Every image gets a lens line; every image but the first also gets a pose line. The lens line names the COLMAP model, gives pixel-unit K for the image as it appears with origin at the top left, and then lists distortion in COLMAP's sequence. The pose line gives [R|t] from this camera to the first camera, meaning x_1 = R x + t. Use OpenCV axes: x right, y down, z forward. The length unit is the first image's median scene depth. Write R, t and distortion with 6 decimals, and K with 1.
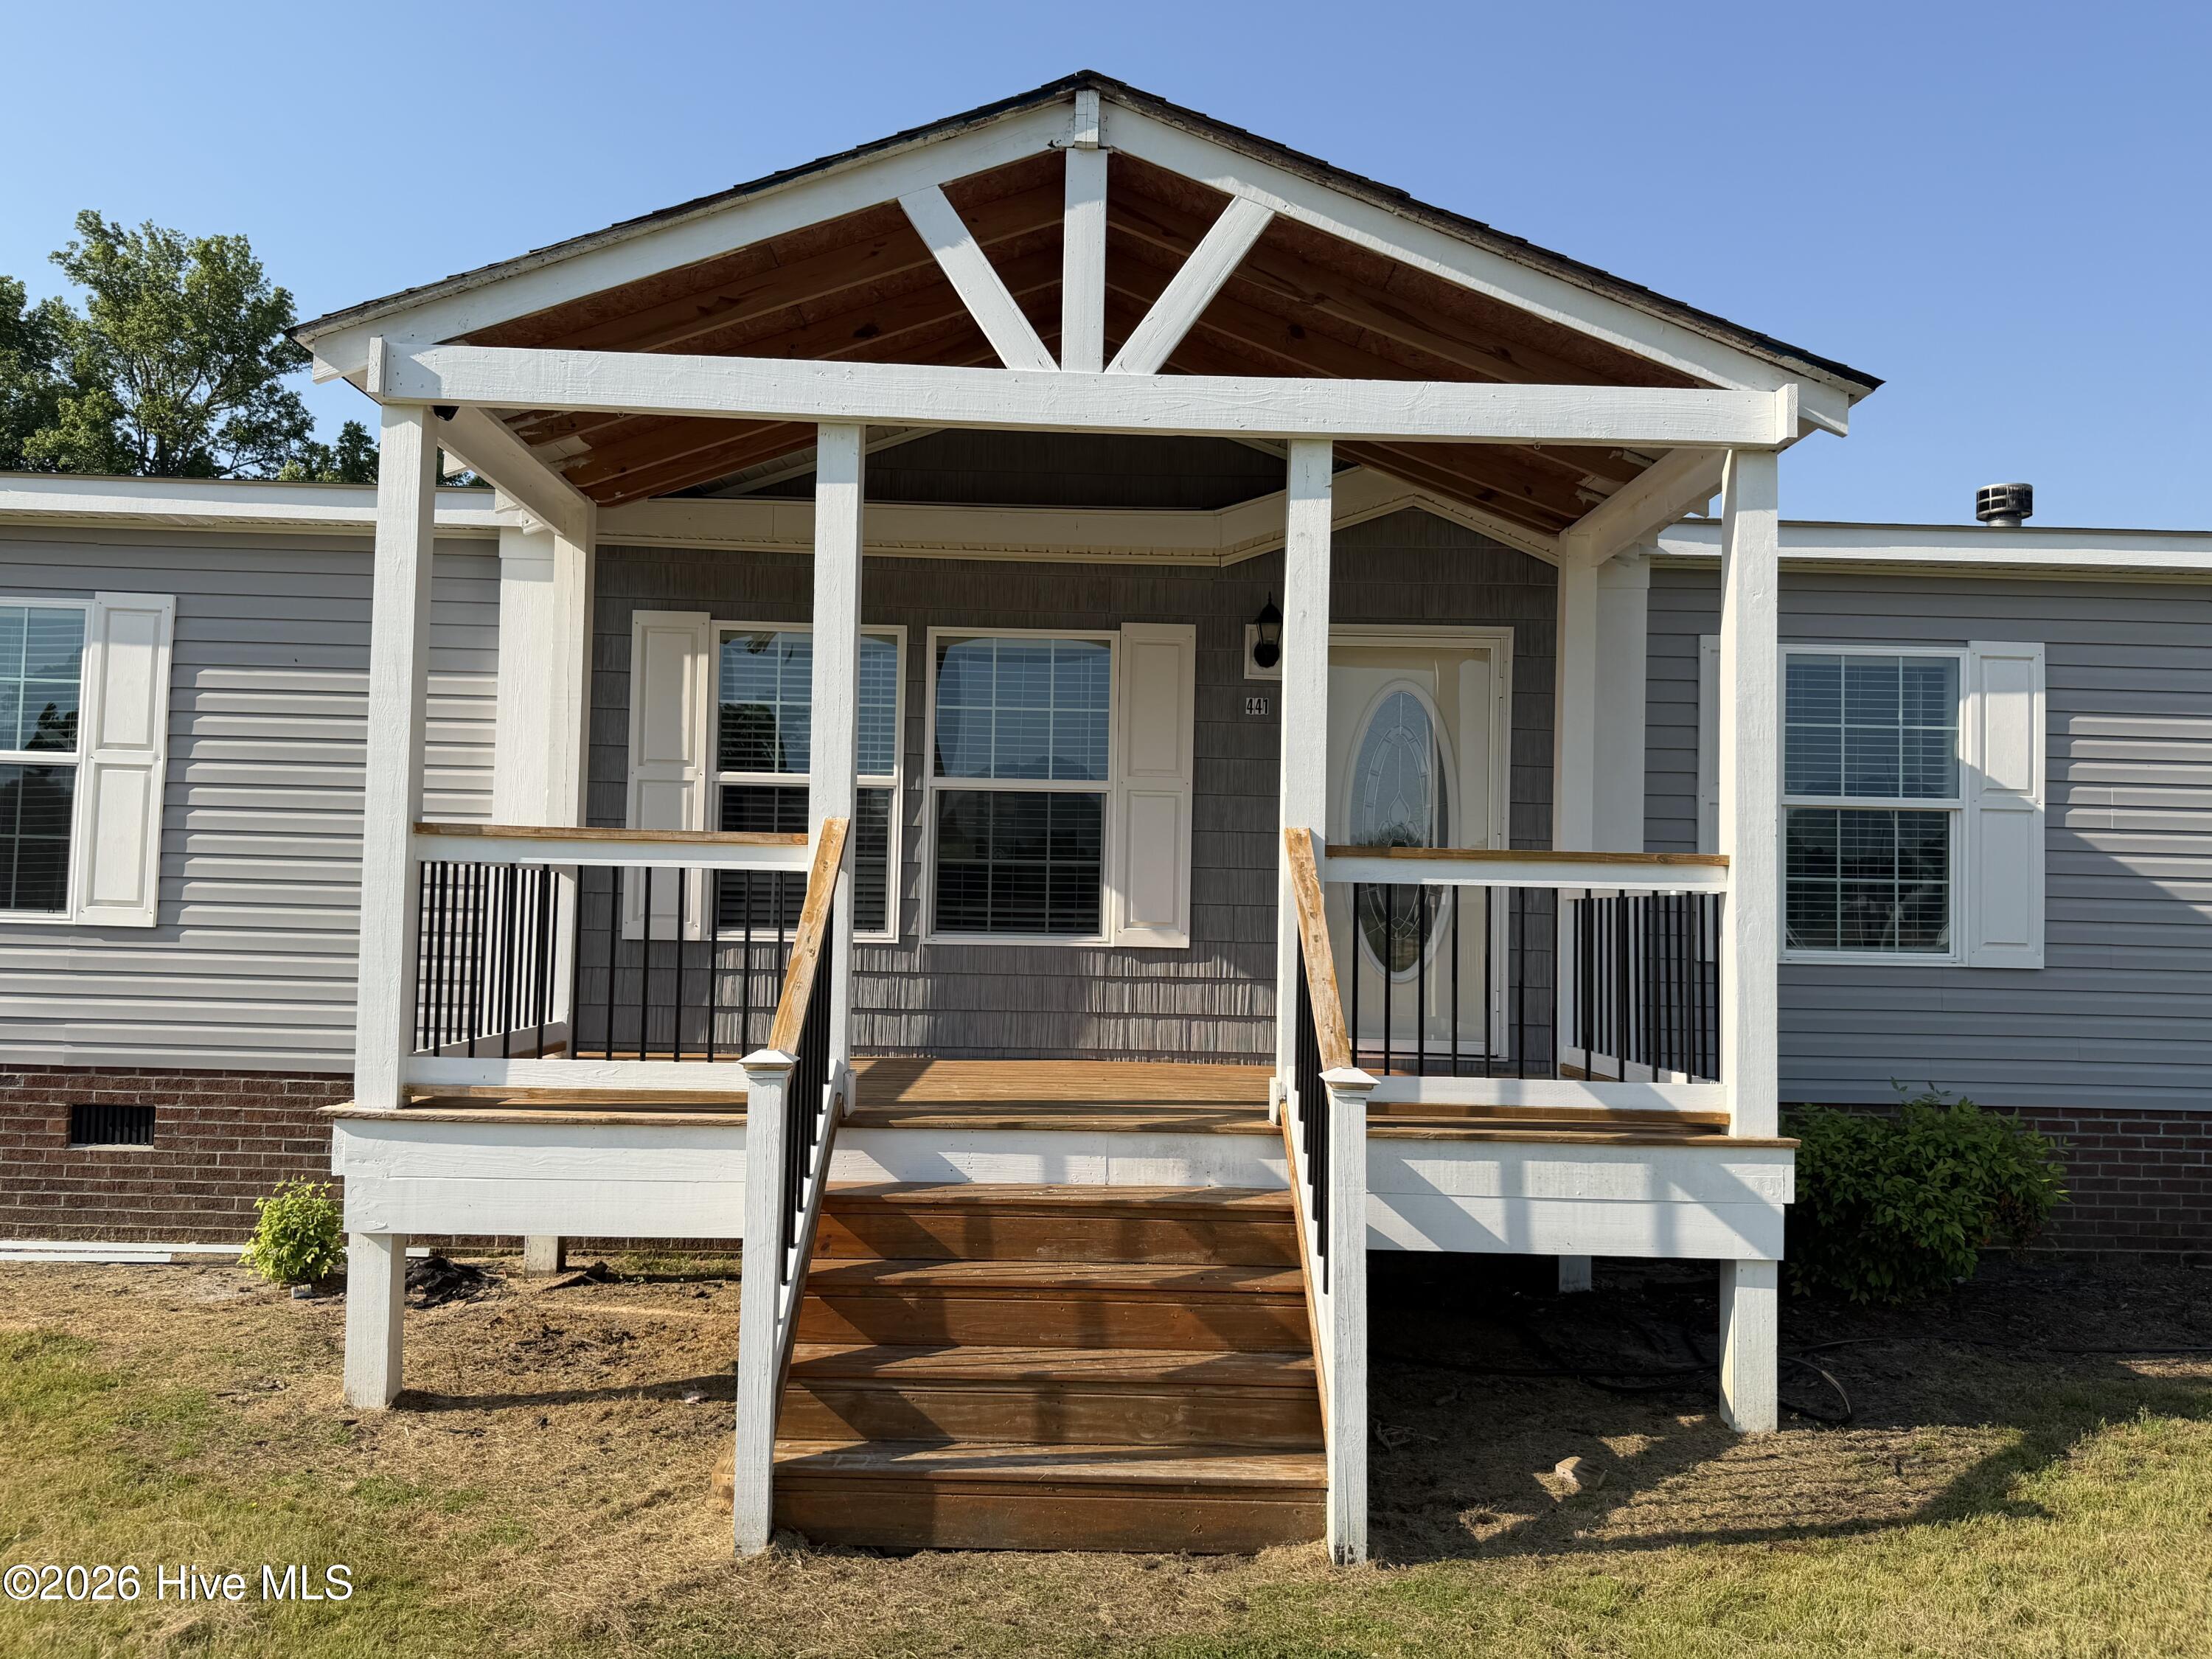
lens RADIAL K [[1638.7, 0, 1106.0], [0, 1638.7, 829.5], [0, 0, 1]] dist [0.104561, -0.147909]
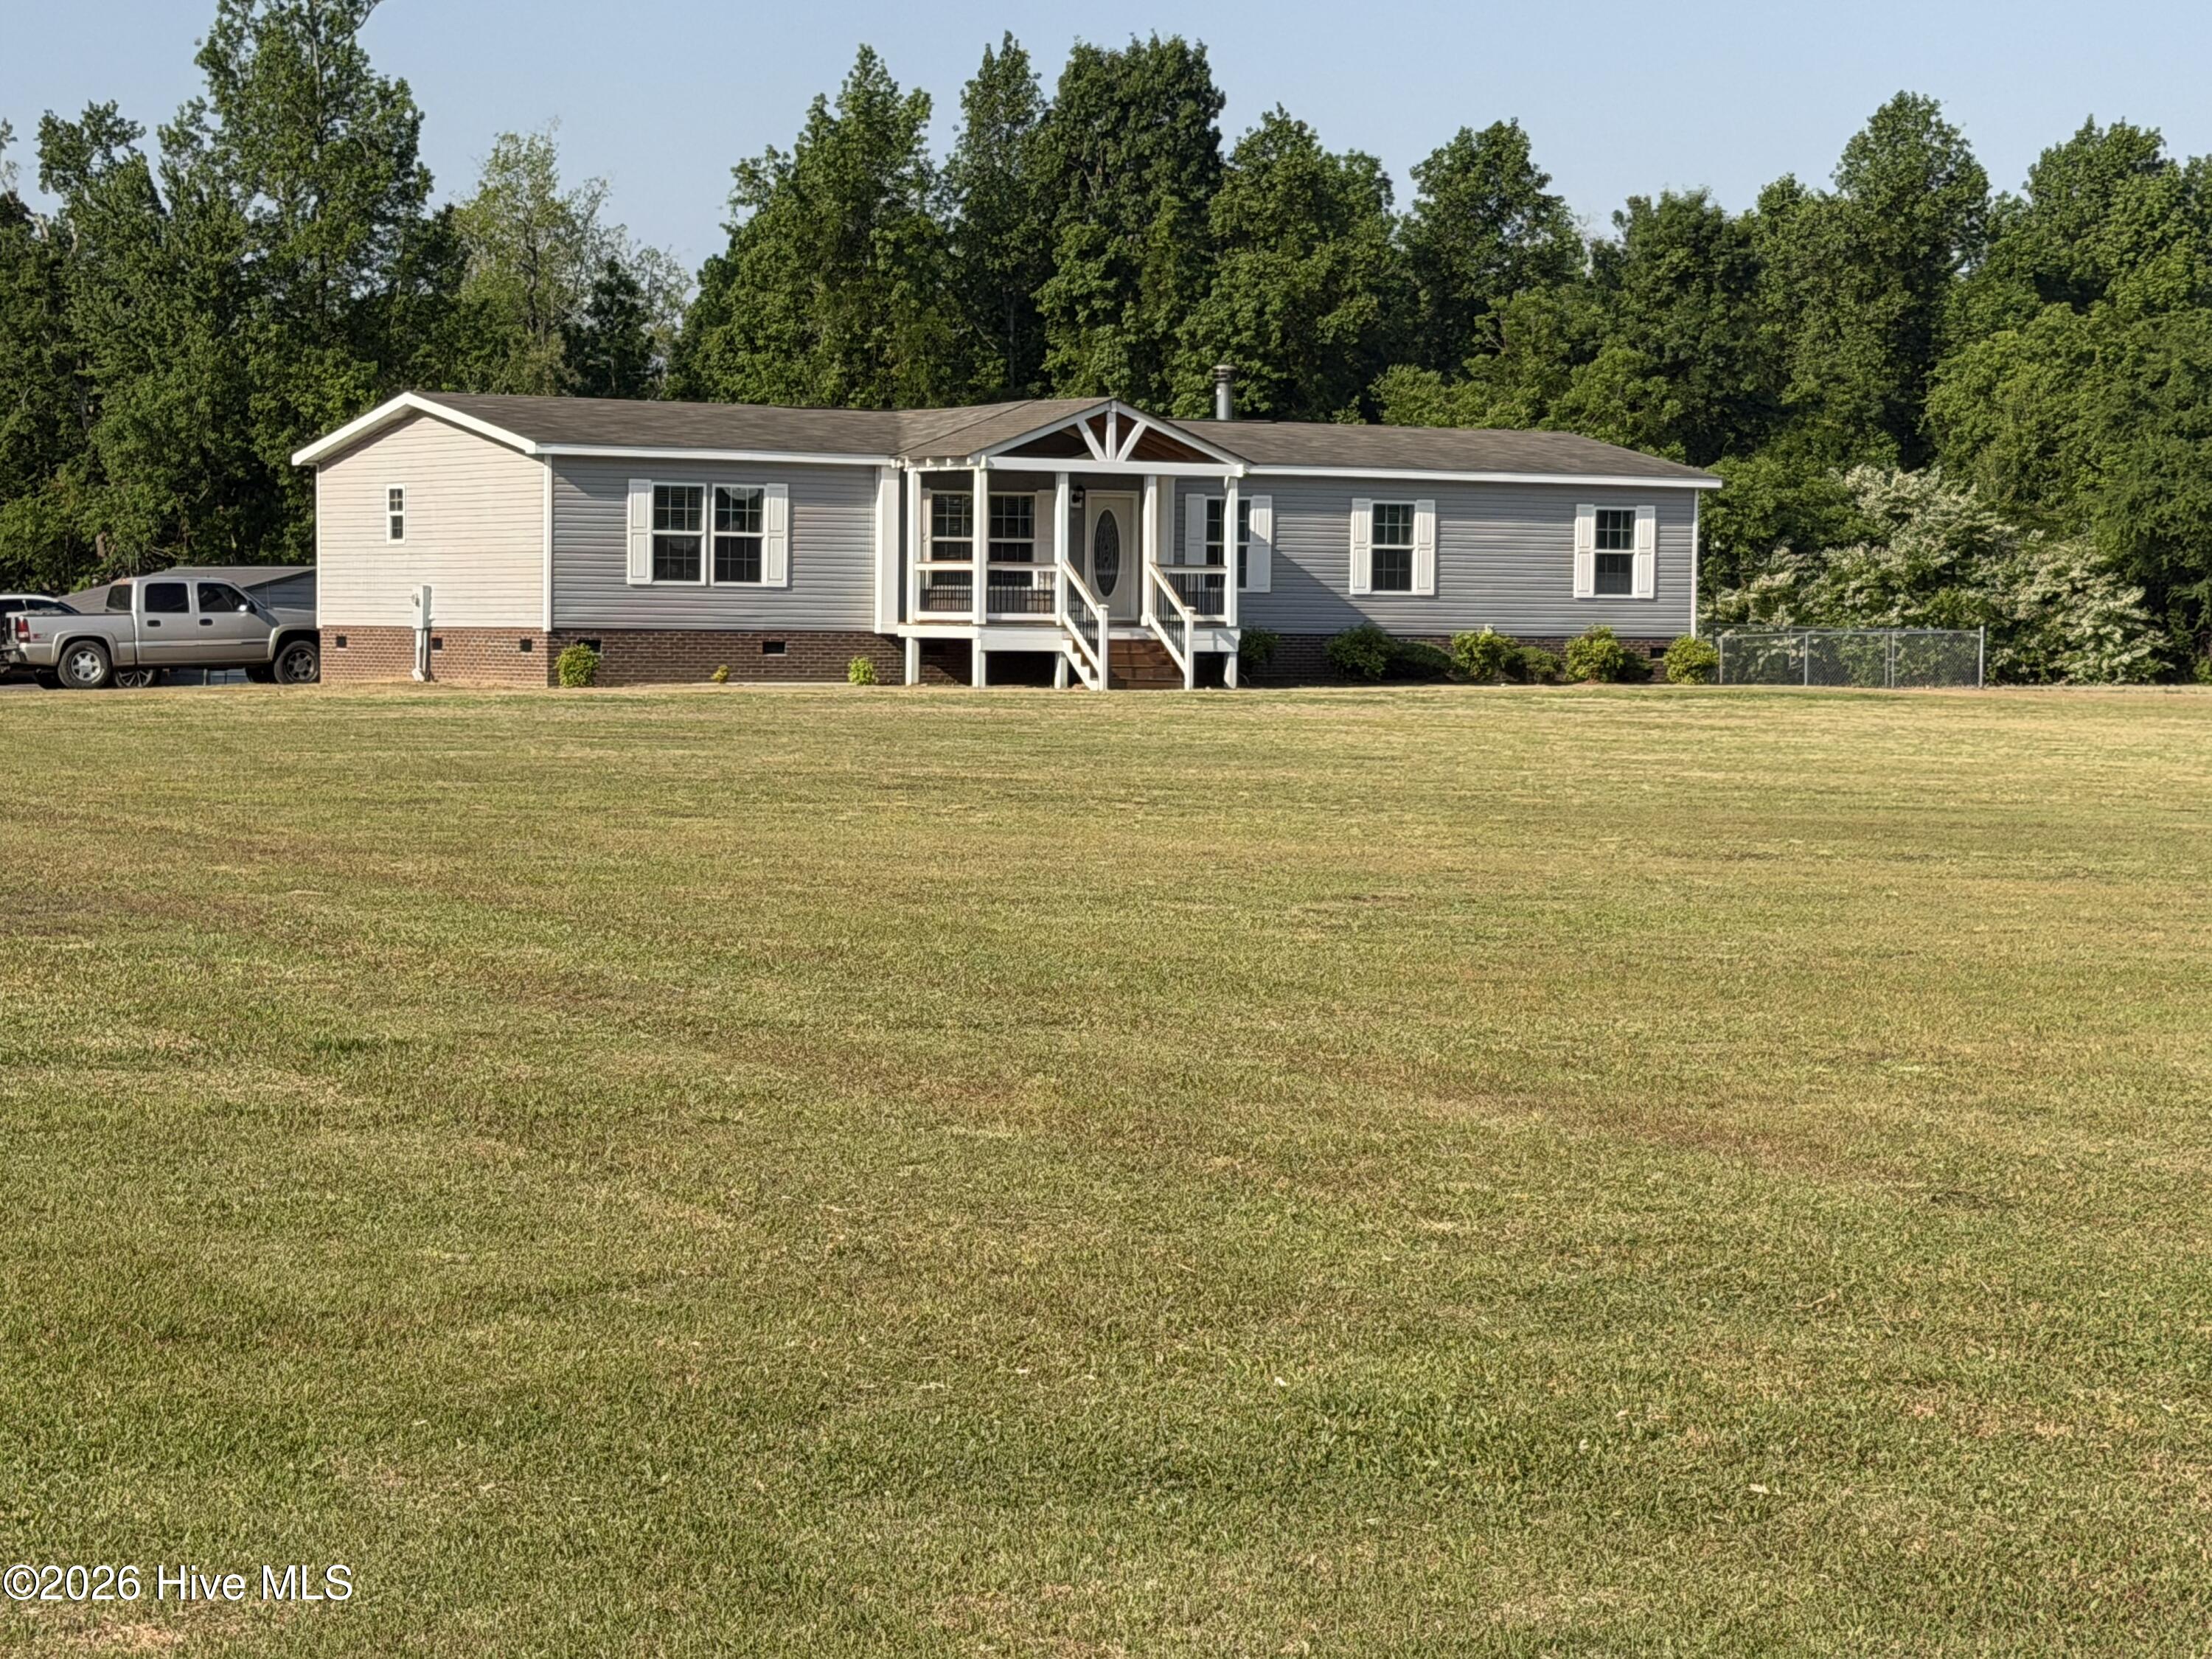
lens RADIAL K [[4346.3, 0, 1106.0], [0, 4346.3, 829.5], [0, 0, 1]] dist [0.002086, -0.124170]
pose [[0.854374, -0.042261, 0.517937, -4.456088], [-0.019918, 0.993292, 0.113904, -0.449744], [-0.519277, -0.107633, 0.847801, -6.570622]]
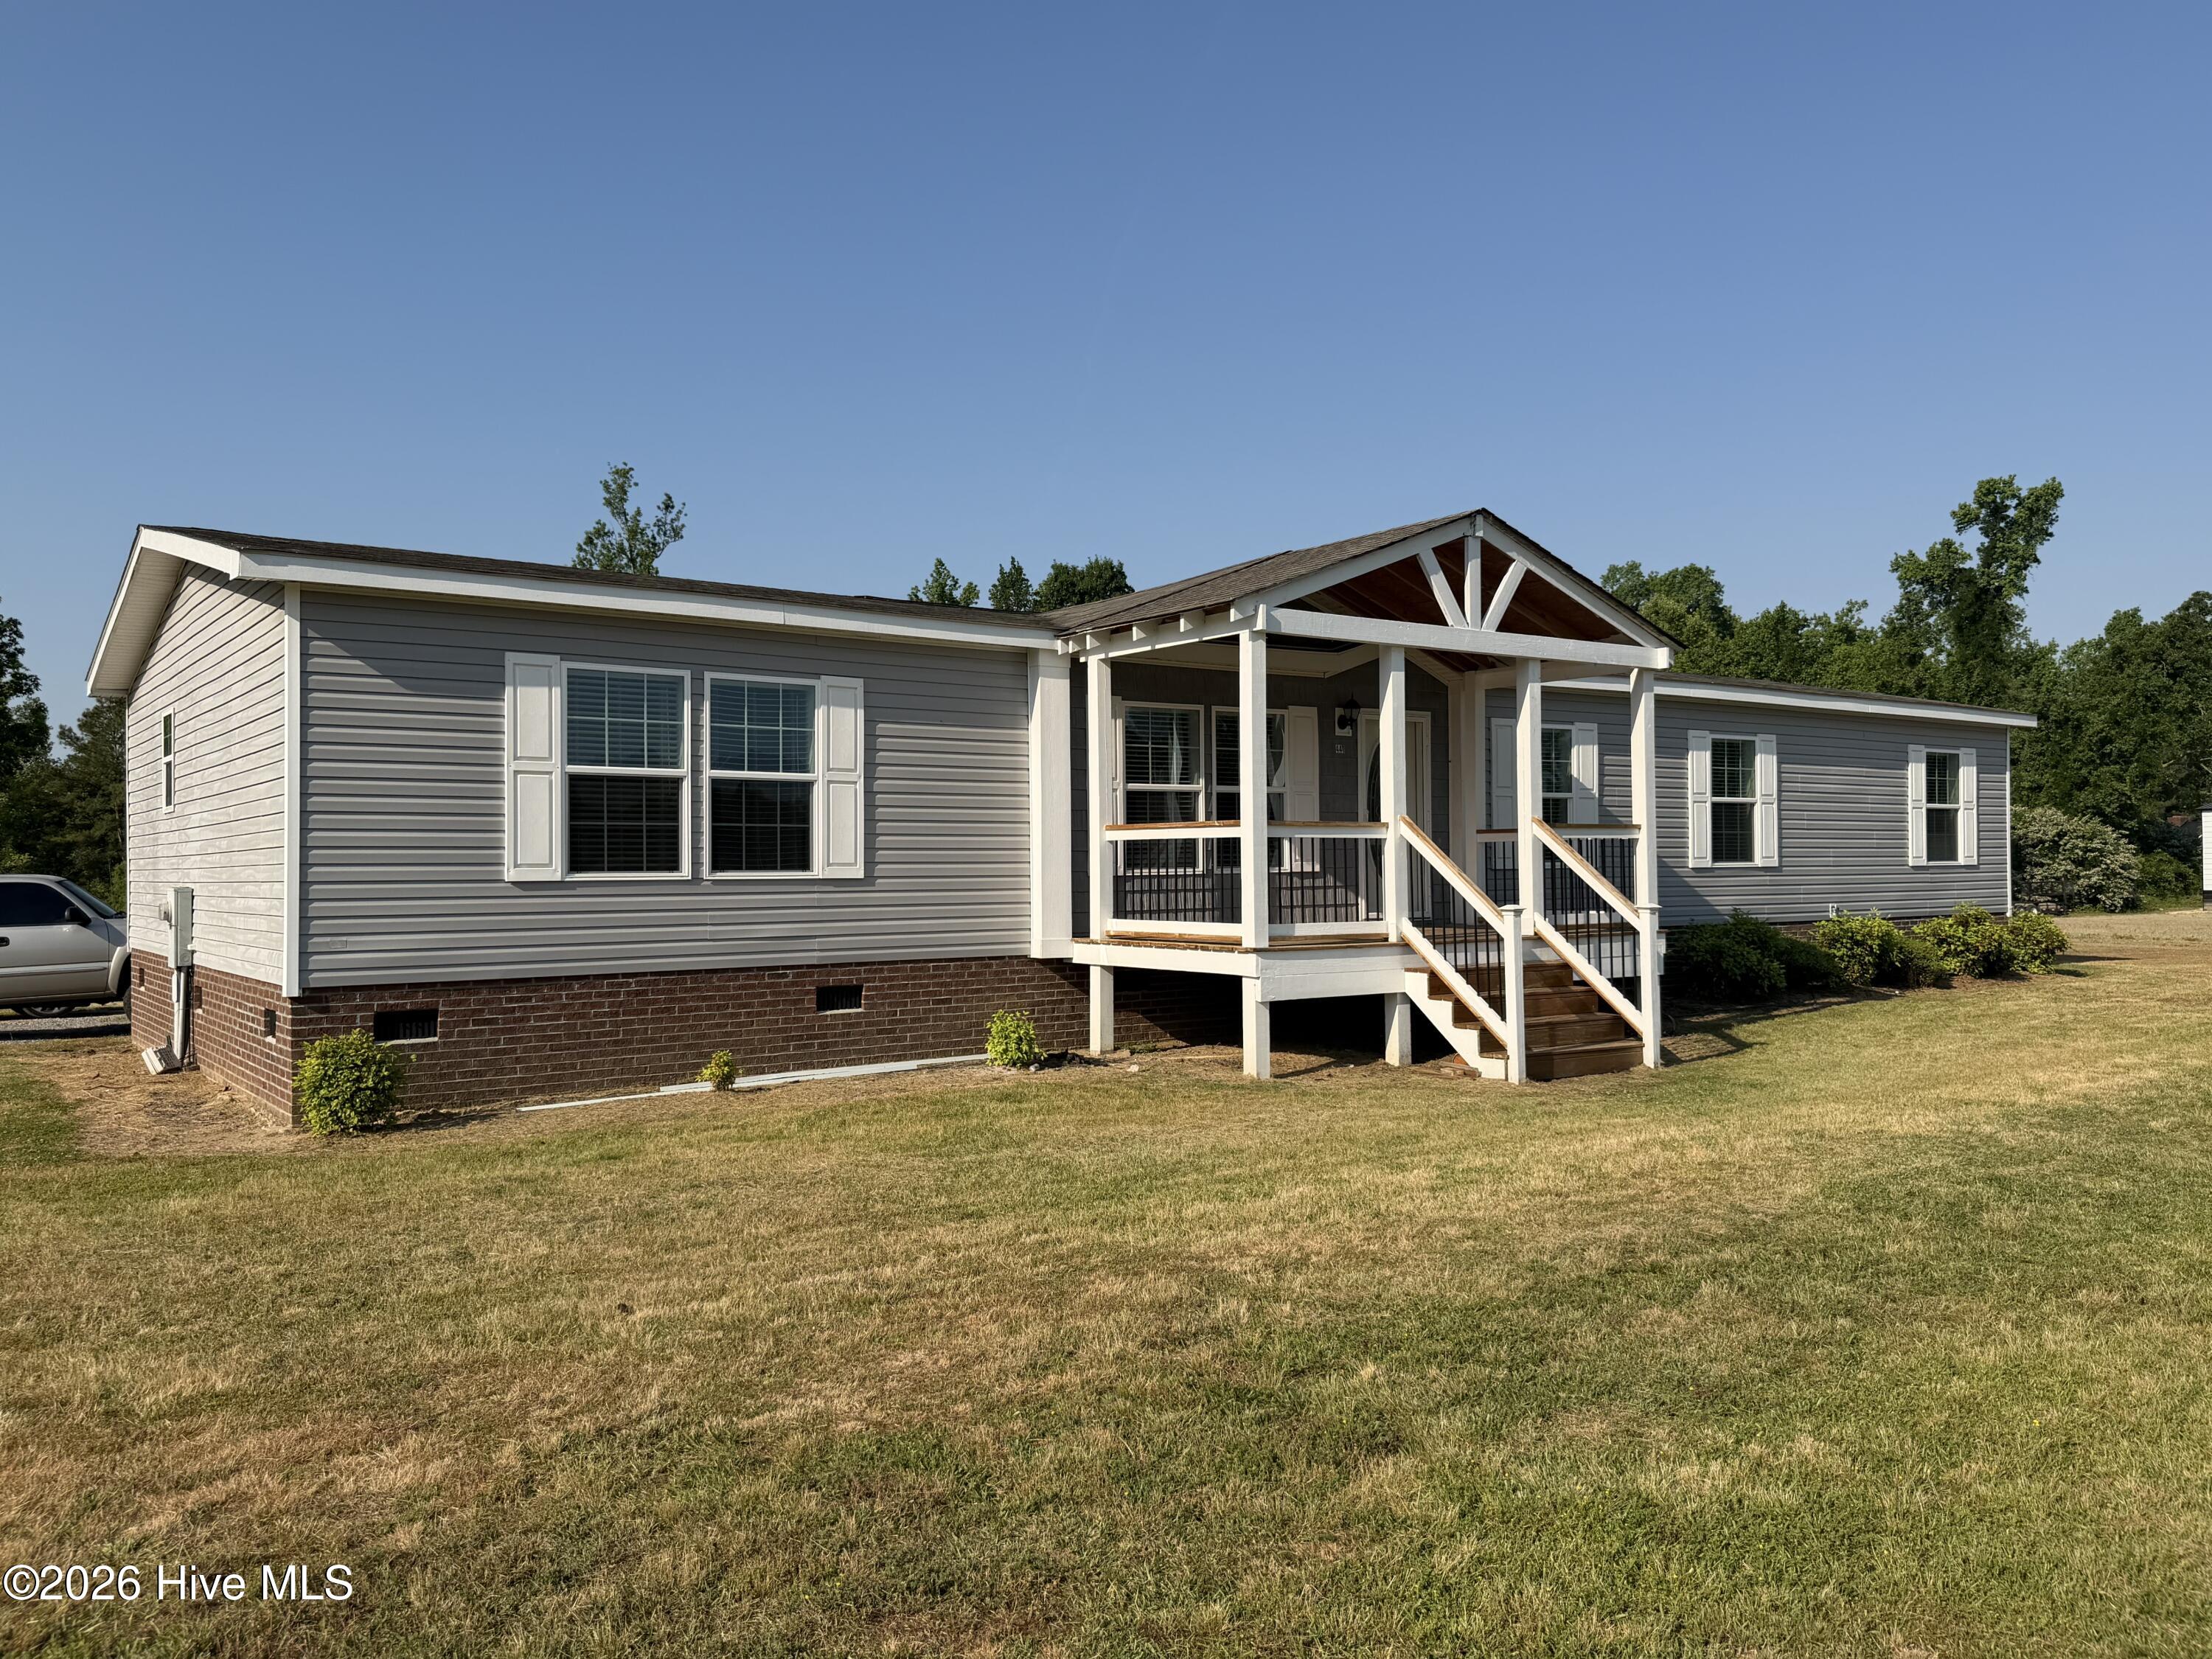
lens RADIAL K [[1638.7, 0, 1106.0], [0, 1638.7, 829.5], [0, 0, 1]] dist [0.104561, -0.147909]
pose [[0.827306, -0.019665, 0.561407, -1.296412], [-0.004153, 0.999146, 0.041118, -0.059139], [-0.561736, -0.036349, 0.826518, -0.498418]]
